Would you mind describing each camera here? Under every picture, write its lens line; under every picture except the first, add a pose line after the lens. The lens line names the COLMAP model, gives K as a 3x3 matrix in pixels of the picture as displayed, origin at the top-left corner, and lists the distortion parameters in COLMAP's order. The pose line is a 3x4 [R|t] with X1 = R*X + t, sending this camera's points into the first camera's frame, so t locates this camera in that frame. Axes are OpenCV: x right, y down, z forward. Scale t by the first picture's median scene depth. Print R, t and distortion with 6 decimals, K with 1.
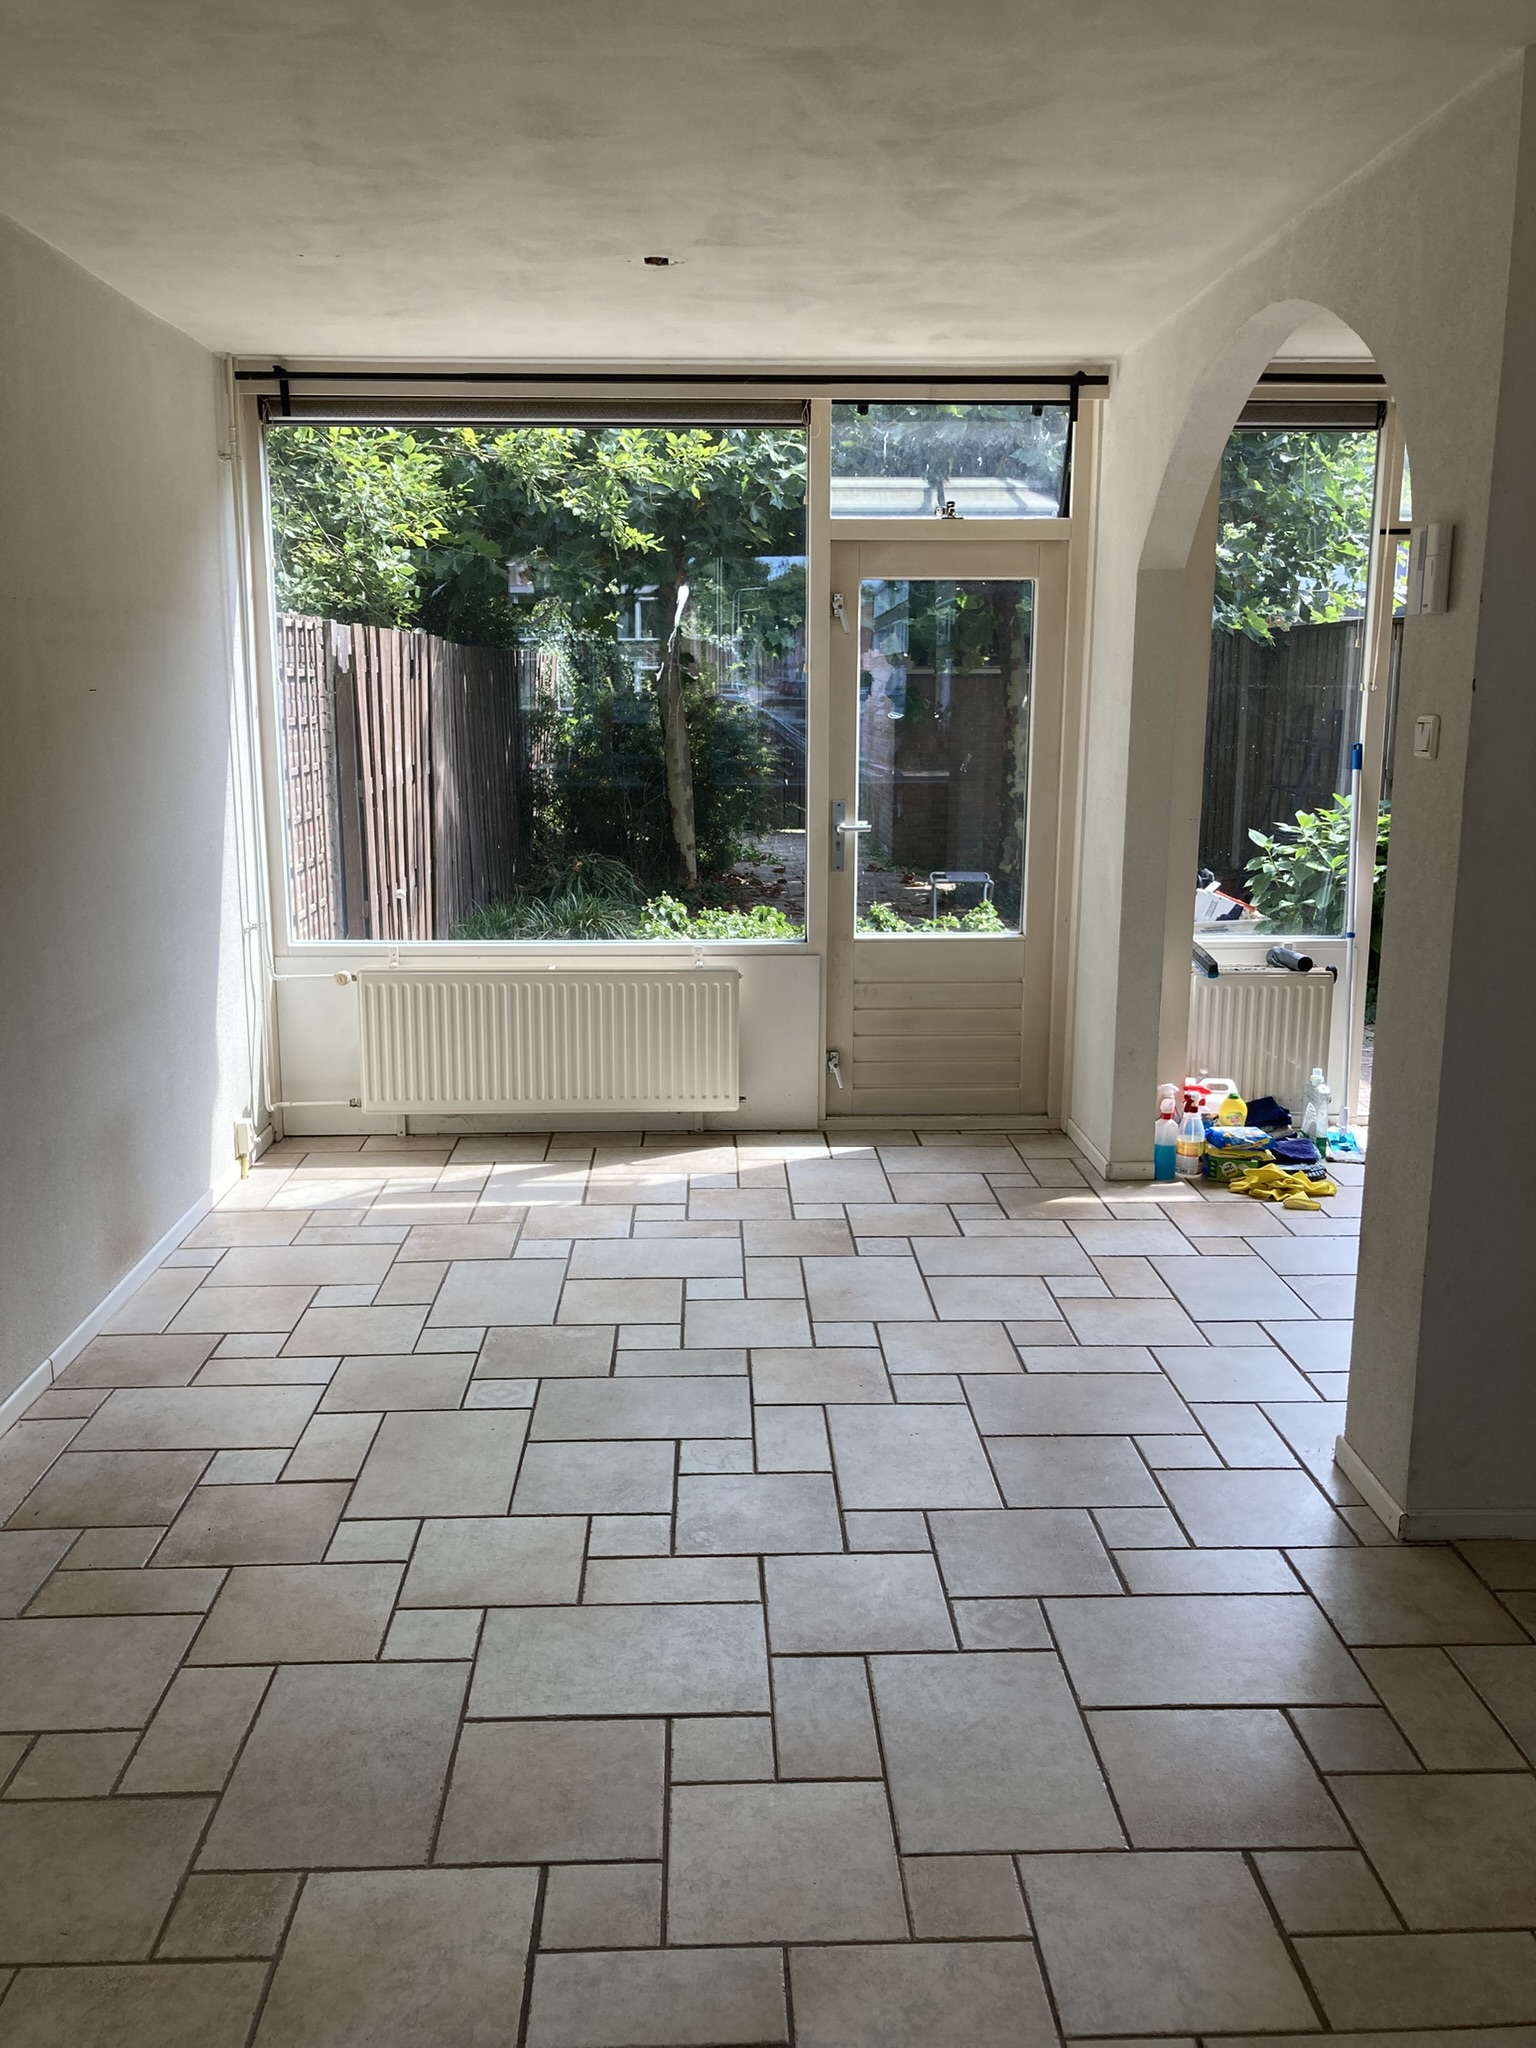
lens RADIAL K [[1697.0, 0, 757.7], [0, 1697.0, 1021.5], [0, 0, 1]] dist [0.017238, -0.019309]
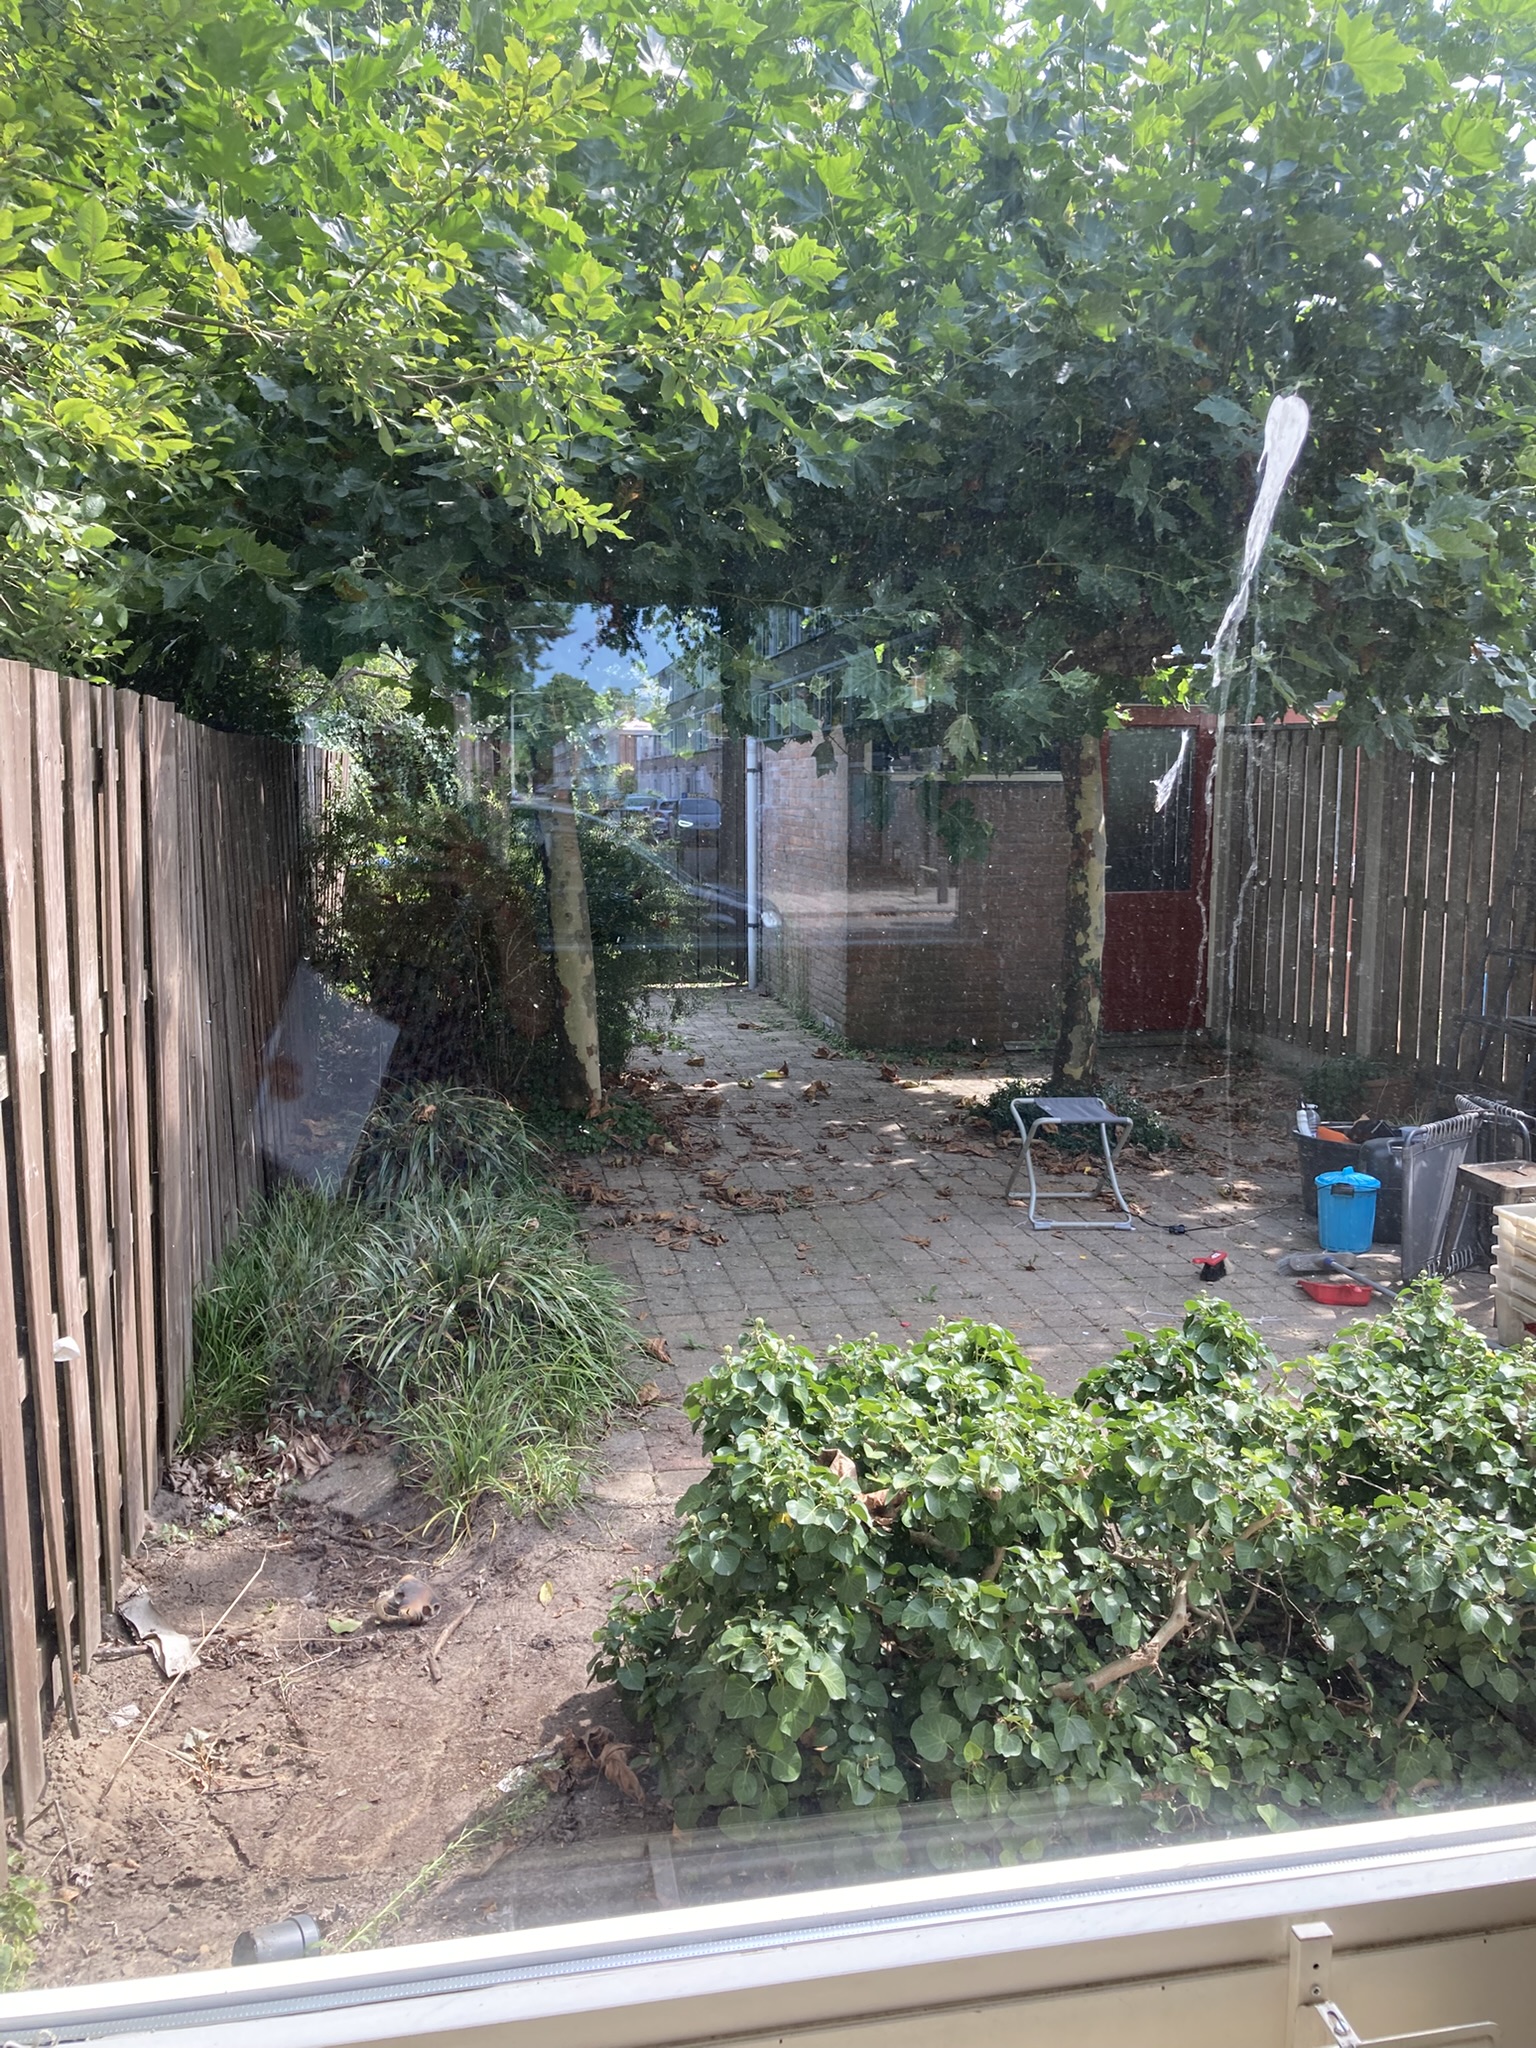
lens RADIAL K [[1697.0, 0, 781.1], [0, 1697.0, 1023.7], [0, 0, 1]] dist [0.017238, -0.019309]
pose [[0.988264, -0.020055, 0.151434, -0.086989], [0.028783, 0.998035, -0.055662, -0.100504], [-0.150021, 0.059368, 0.986899, 0.485455]]
